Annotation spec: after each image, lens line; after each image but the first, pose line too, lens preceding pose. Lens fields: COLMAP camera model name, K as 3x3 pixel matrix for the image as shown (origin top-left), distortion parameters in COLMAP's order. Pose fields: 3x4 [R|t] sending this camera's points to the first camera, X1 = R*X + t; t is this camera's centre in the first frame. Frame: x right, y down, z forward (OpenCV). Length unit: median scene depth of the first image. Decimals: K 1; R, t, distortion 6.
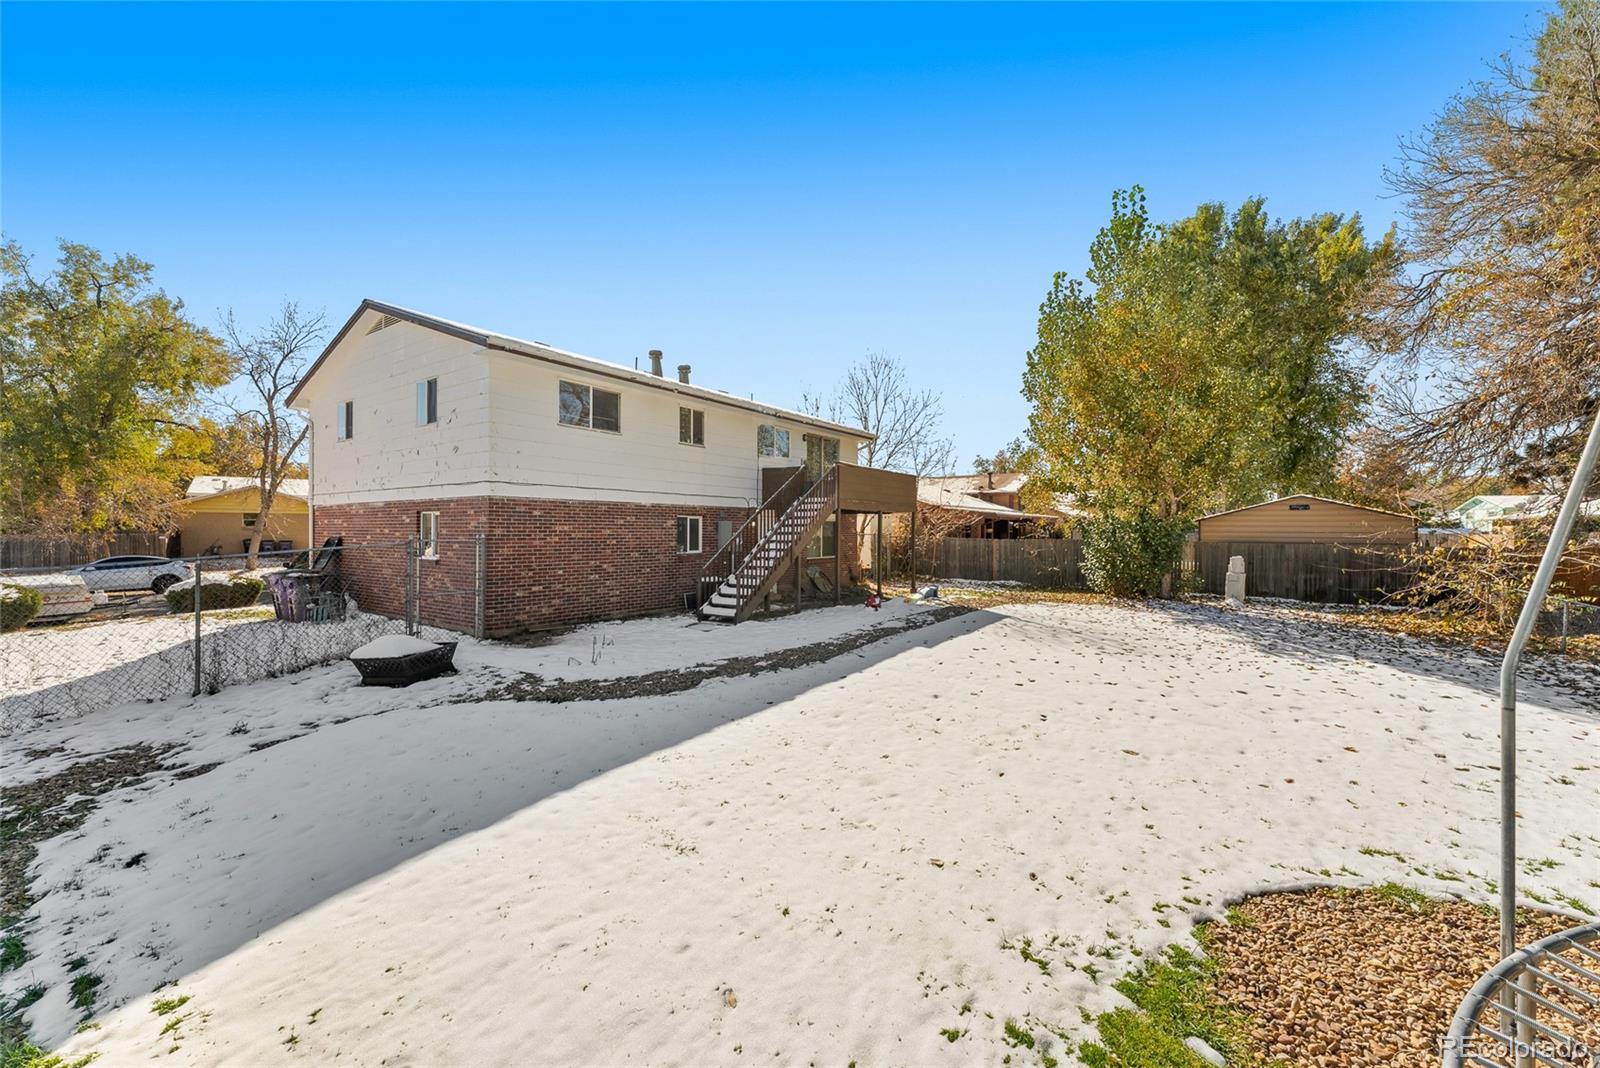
lens RADIAL K [[646.5, 0, 796.0], [0, 646.5, 531.2], [0, 0, 1]] dist [-0.003082, 0.001200]
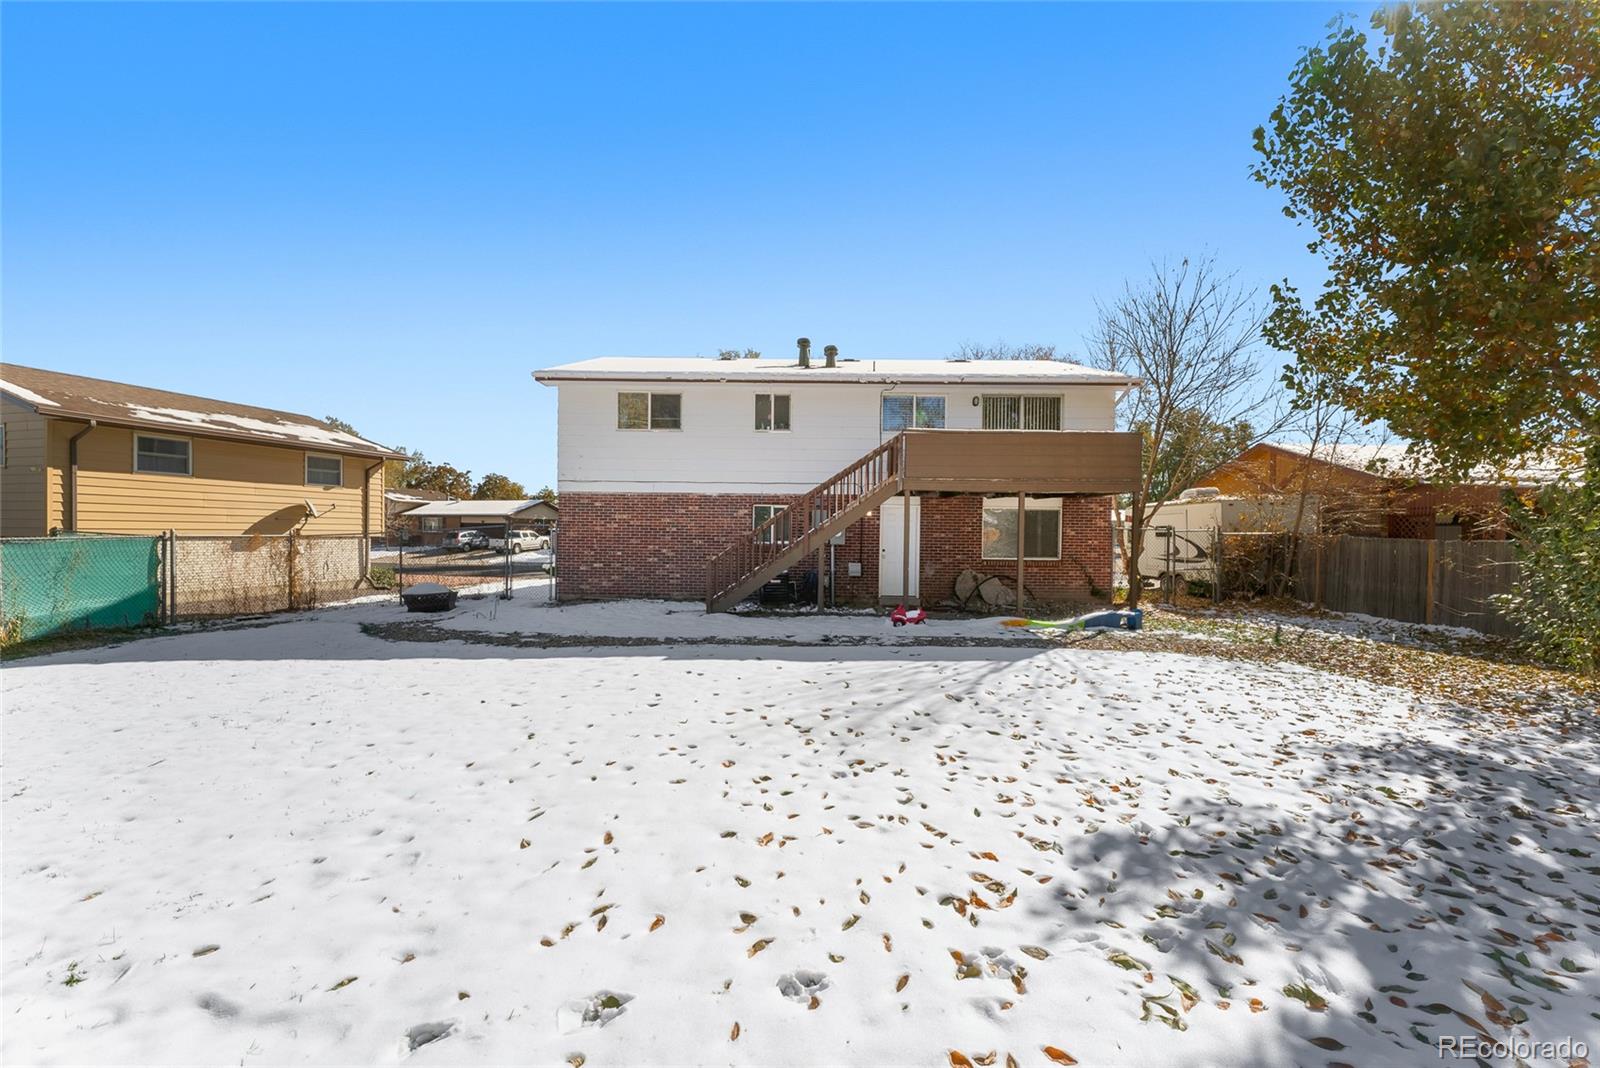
lens RADIAL K [[646.5, 0, 798.0], [0, 646.5, 538.0], [0, 0, 1]] dist [-0.003082, 0.001200]
pose [[0.565565, 0.012583, -0.824608, 0.727575], [-0.010463, 0.999913, 0.008081, 0.019458], [0.824637, 0.004057, 0.565648, 0.535379]]
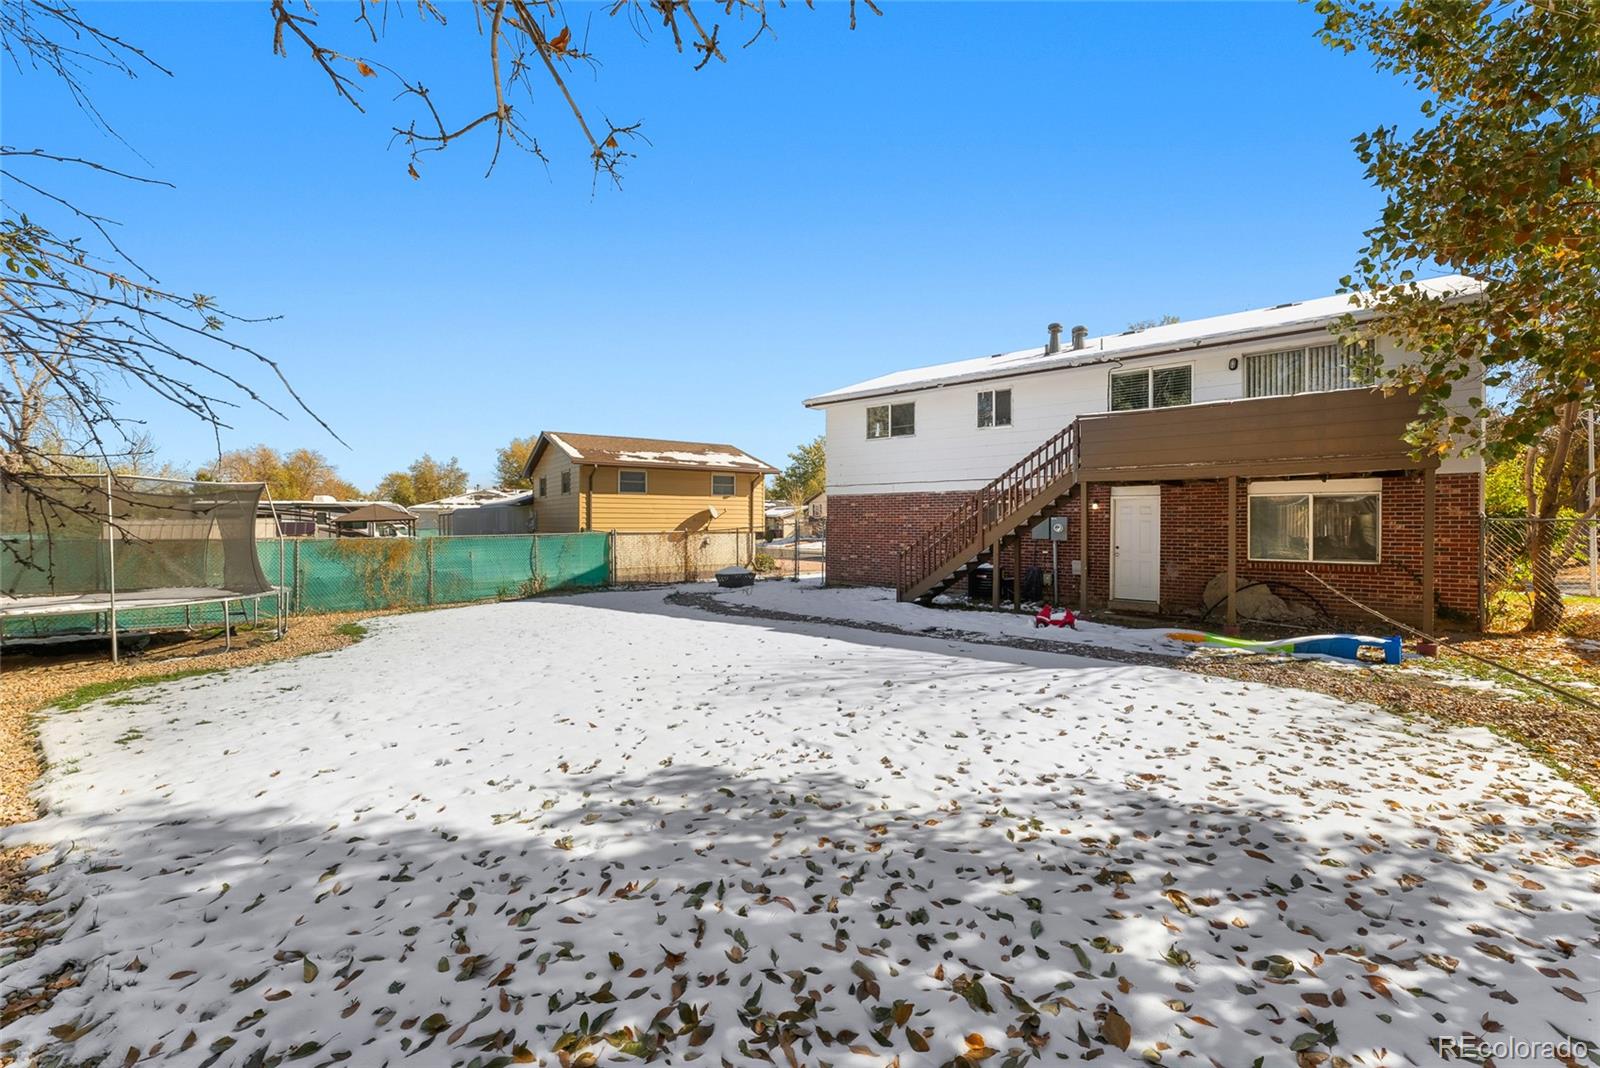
lens RADIAL K [[646.5, 0, 792.7], [0, 646.5, 529.2], [0, 0, 1]] dist [-0.003082, 0.001200]
pose [[-0.101019, 0.010020, -0.994834, 0.925108], [-0.000146, 0.999949, 0.010087, 0.010558], [0.994885, 0.001165, -0.101012, 0.879123]]
